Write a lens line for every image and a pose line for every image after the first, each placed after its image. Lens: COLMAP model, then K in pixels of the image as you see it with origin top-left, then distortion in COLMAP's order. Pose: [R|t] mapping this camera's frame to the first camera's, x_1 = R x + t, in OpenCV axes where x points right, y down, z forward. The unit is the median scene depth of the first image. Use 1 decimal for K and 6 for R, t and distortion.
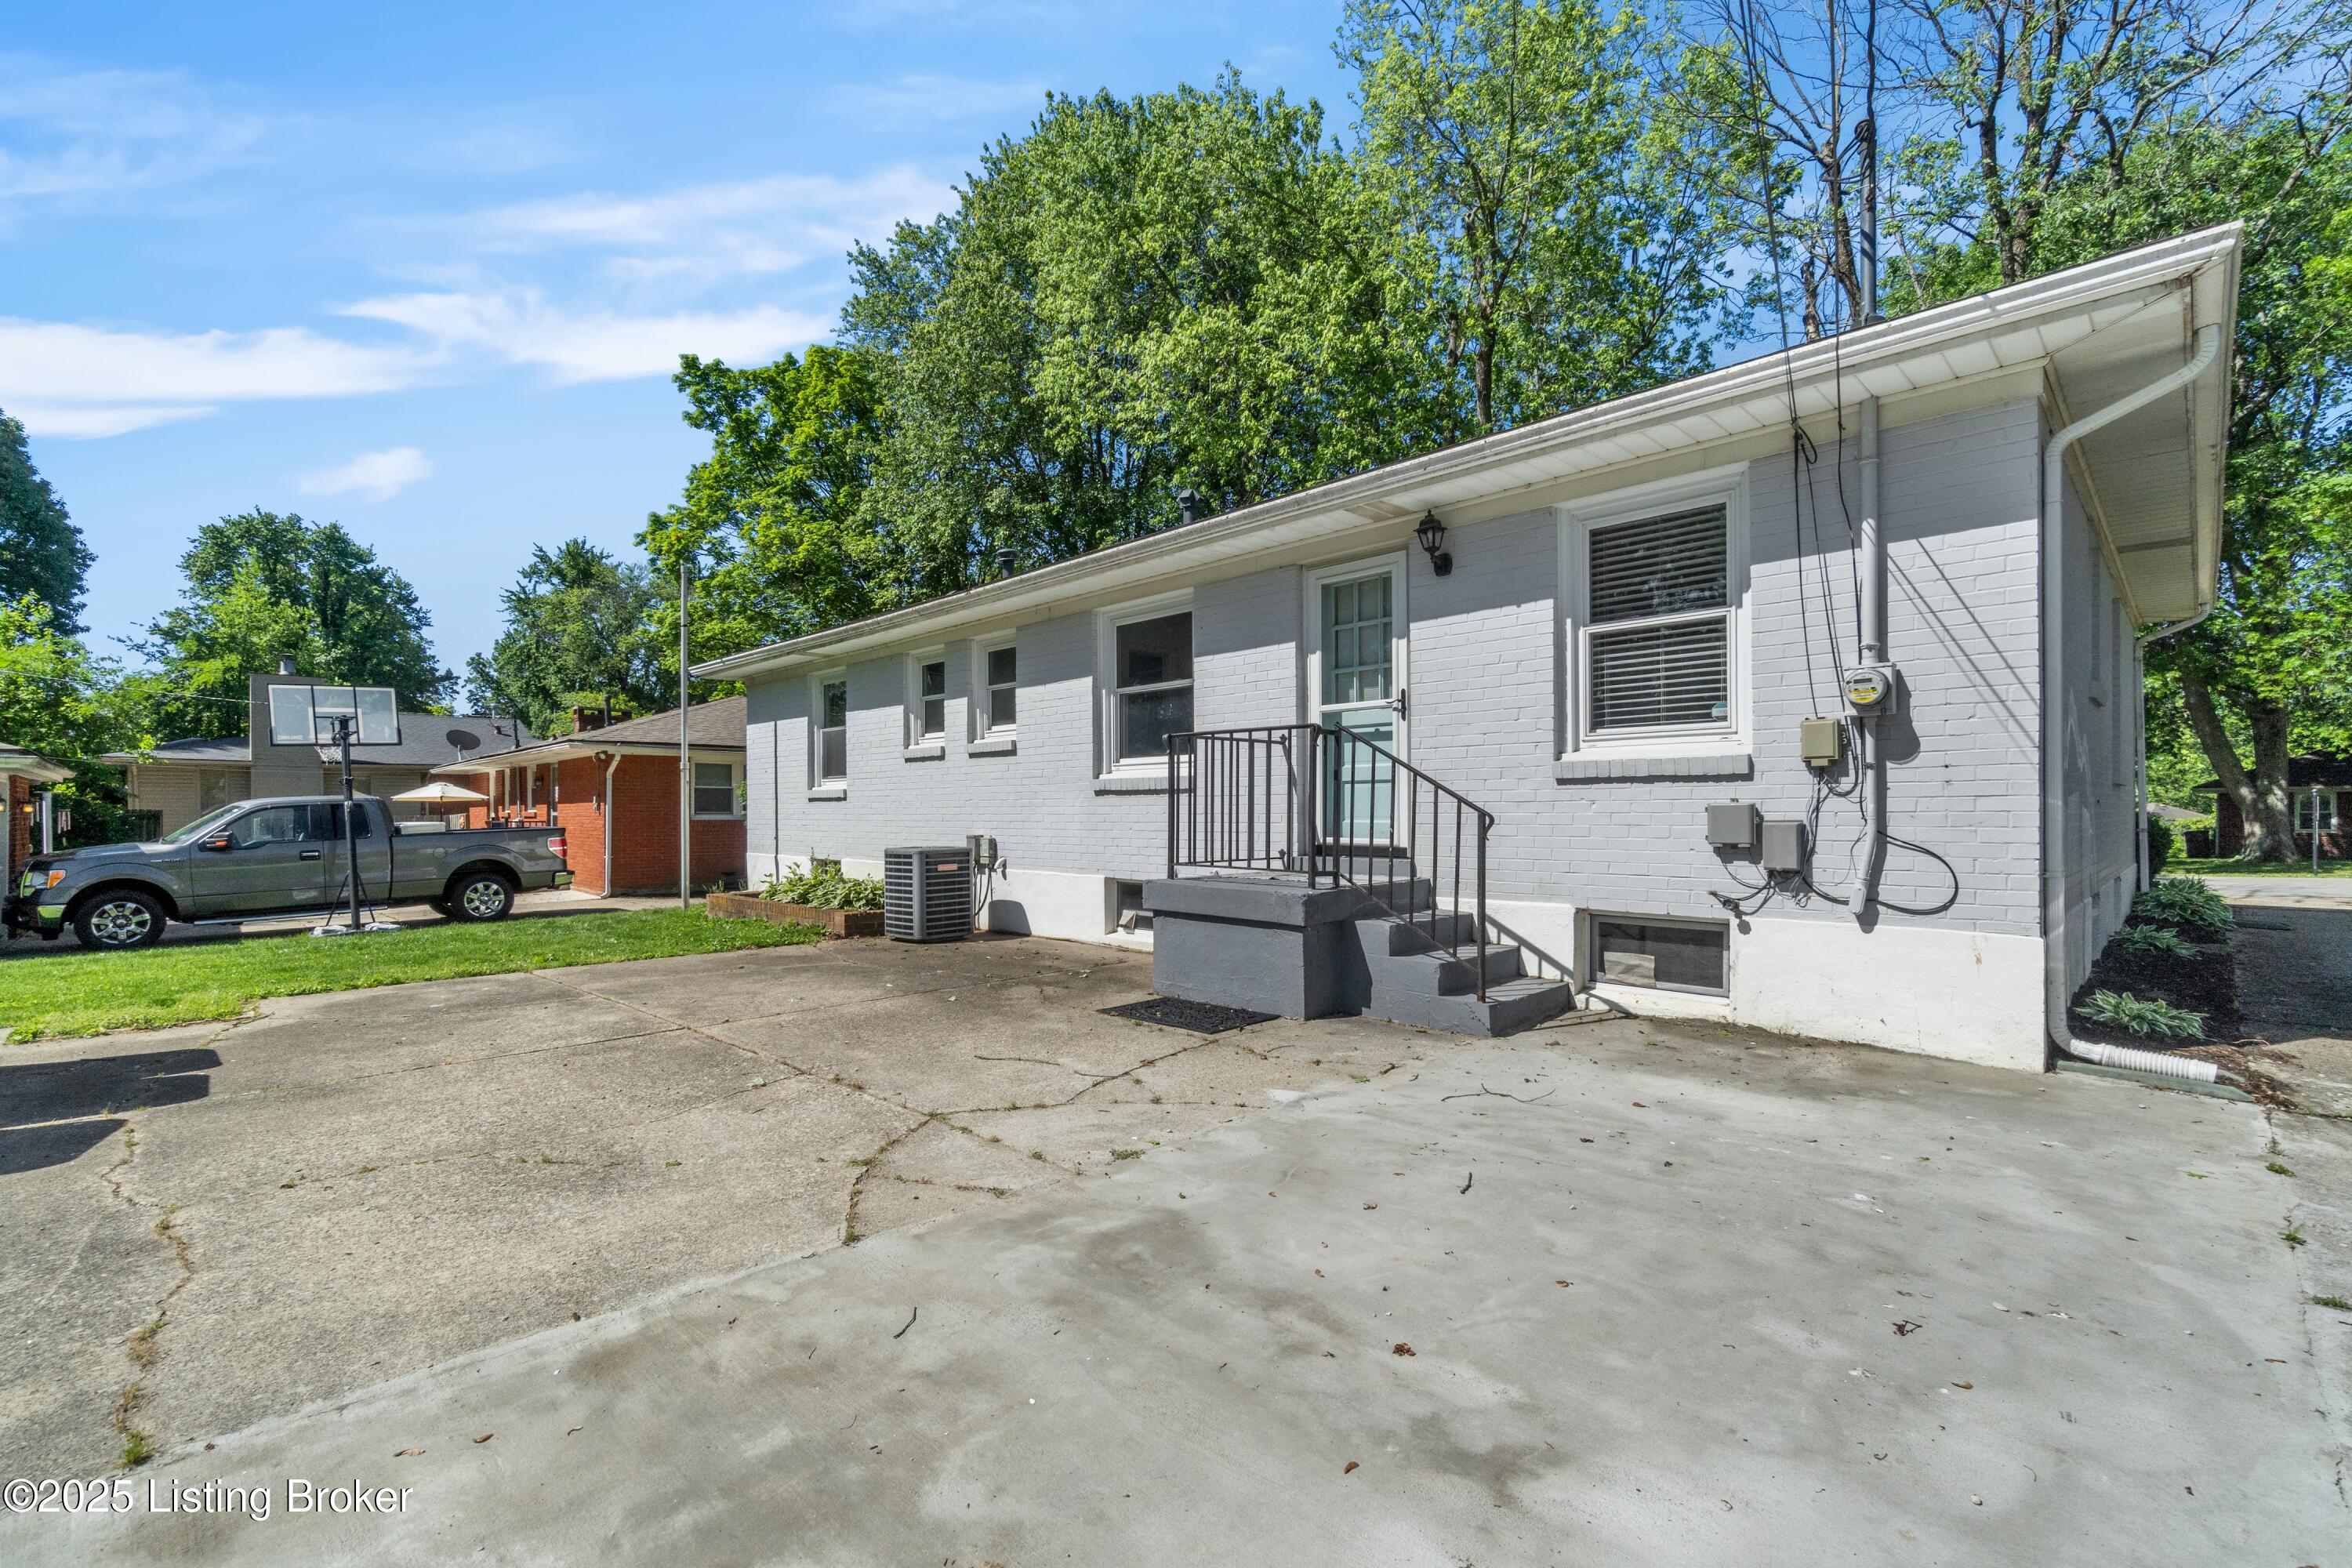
lens RADIAL K [[988.3, 0, 1176.0], [0, 988.3, 784.0], [0, 0, 1]] dist [-0.002077, -0.000235]
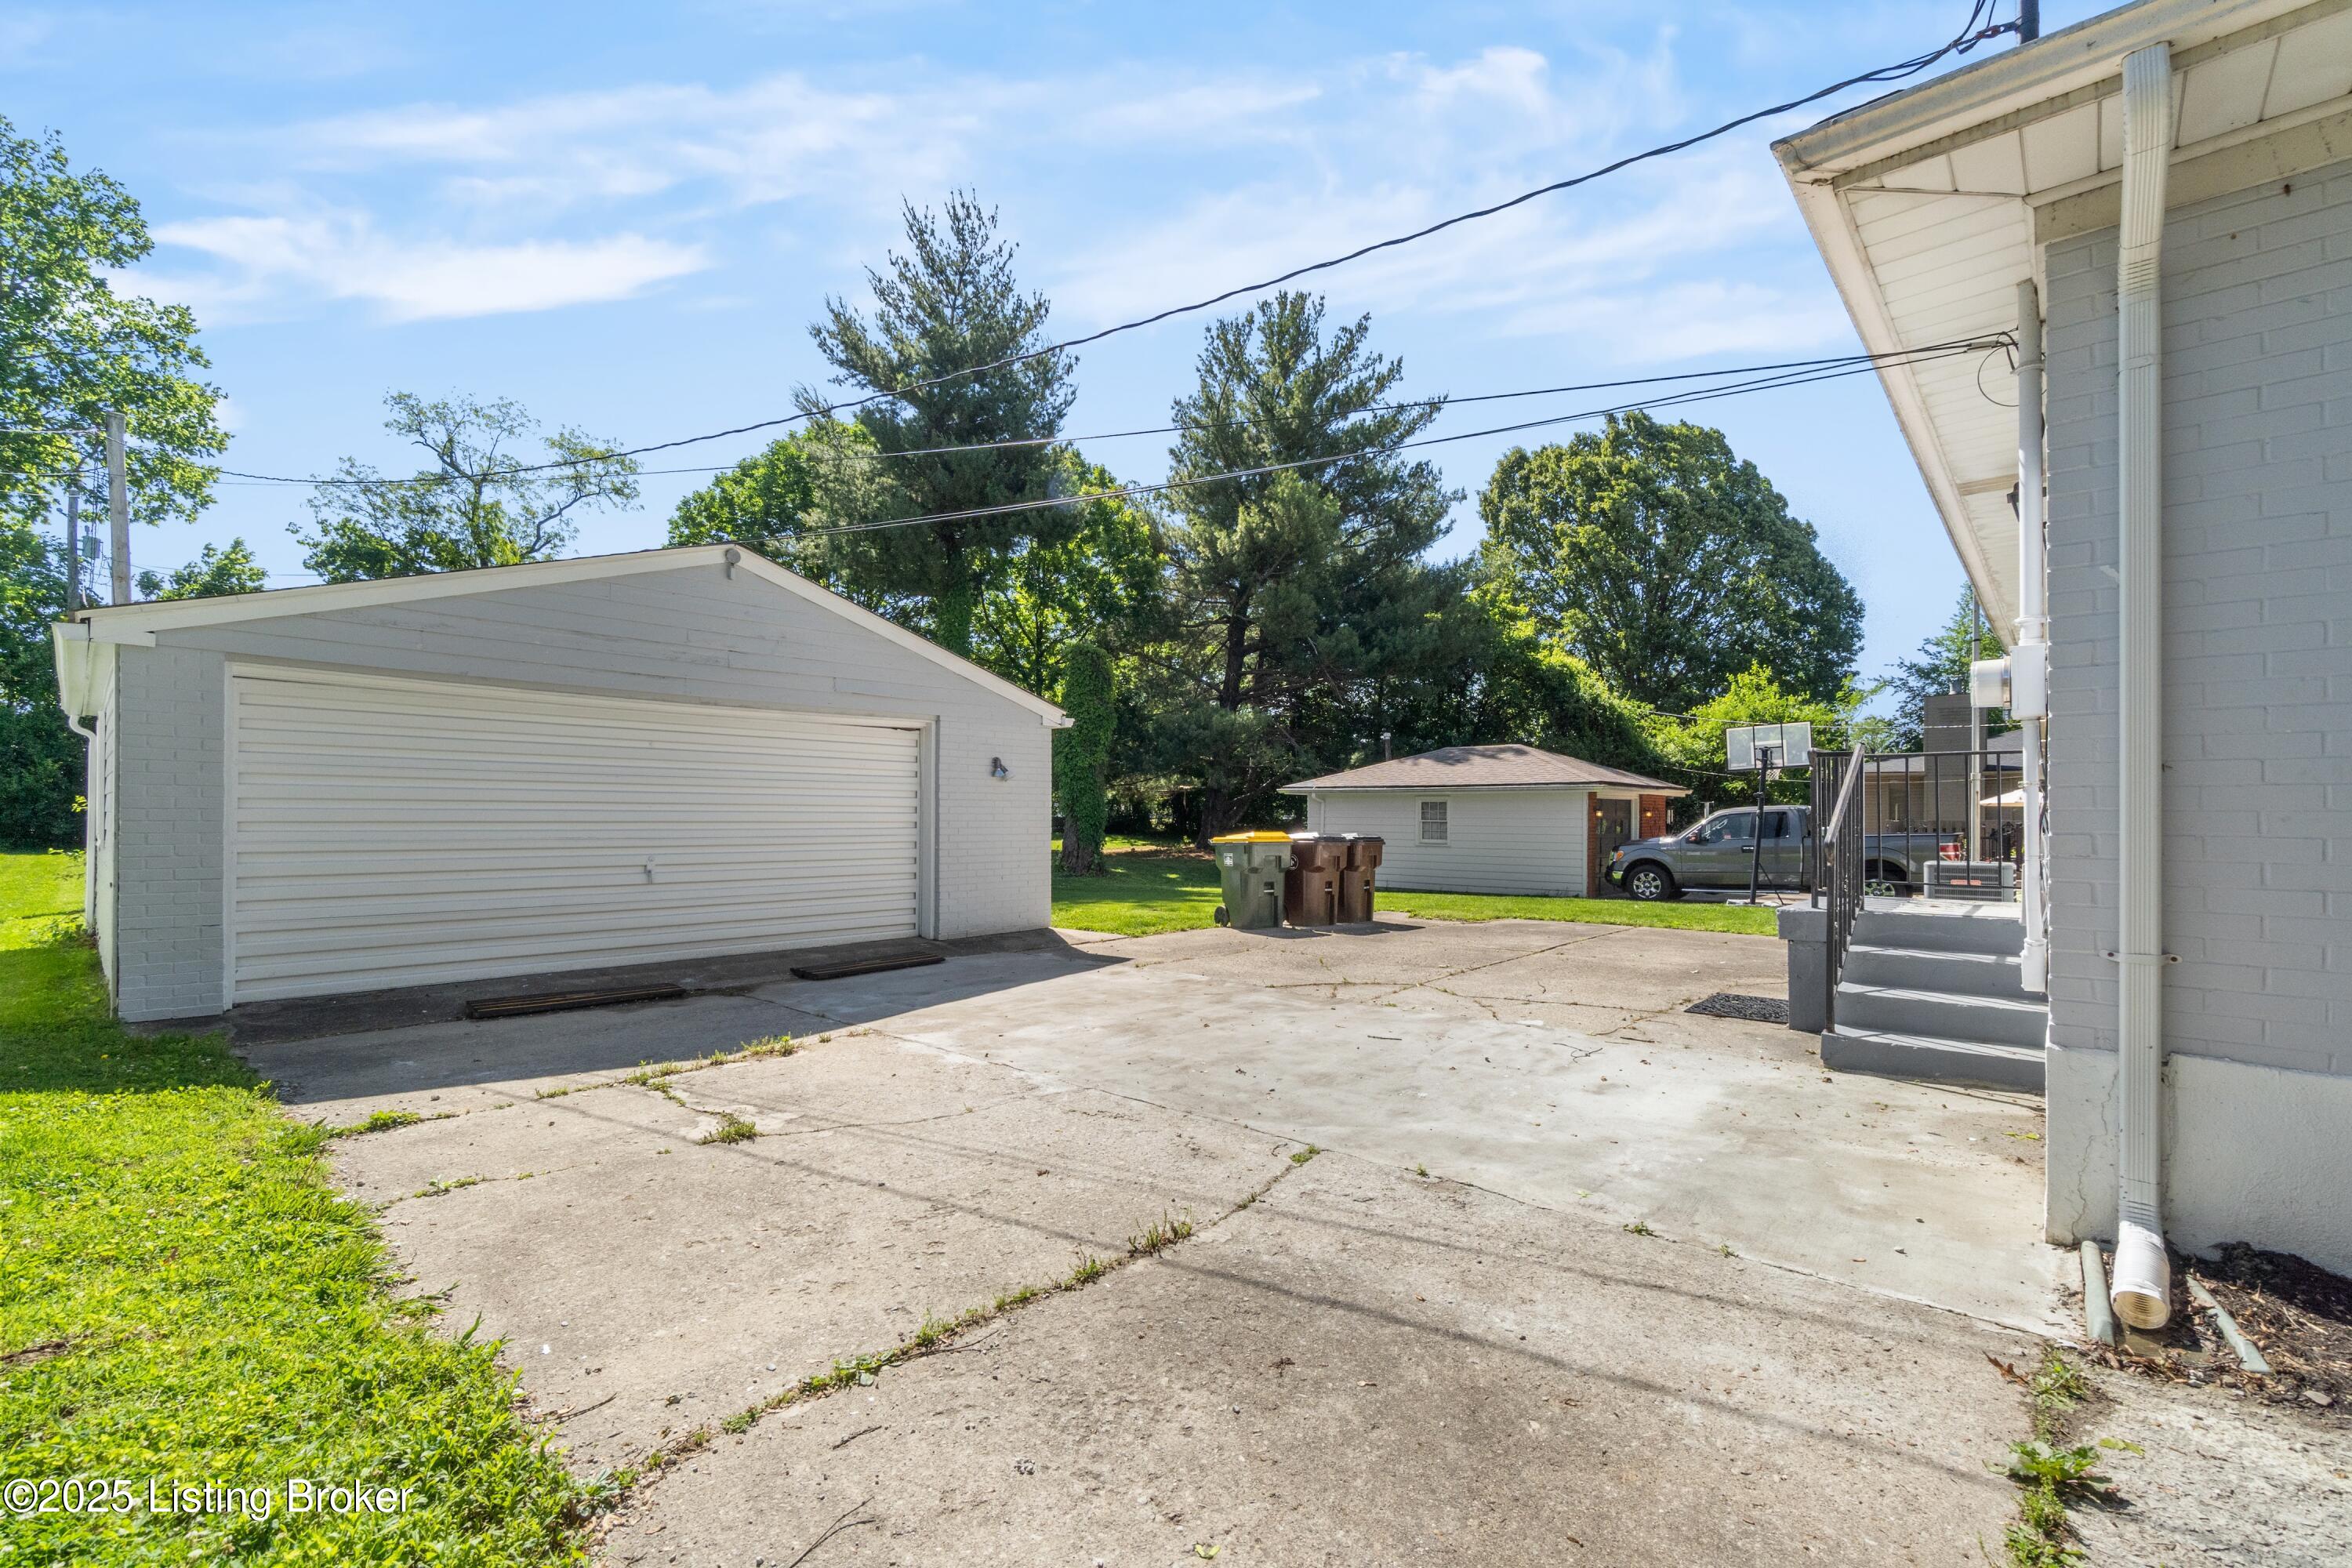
lens RADIAL K [[988.3, 0, 1176.0], [0, 988.3, 784.0], [0, 0, 1]] dist [-0.002077, -0.000235]
pose [[0.108999, -0.005991, -0.994024, 0.633004], [-0.003223, 0.999974, -0.006381, -0.011347], [0.994037, 0.003899, 0.108977, 0.139725]]
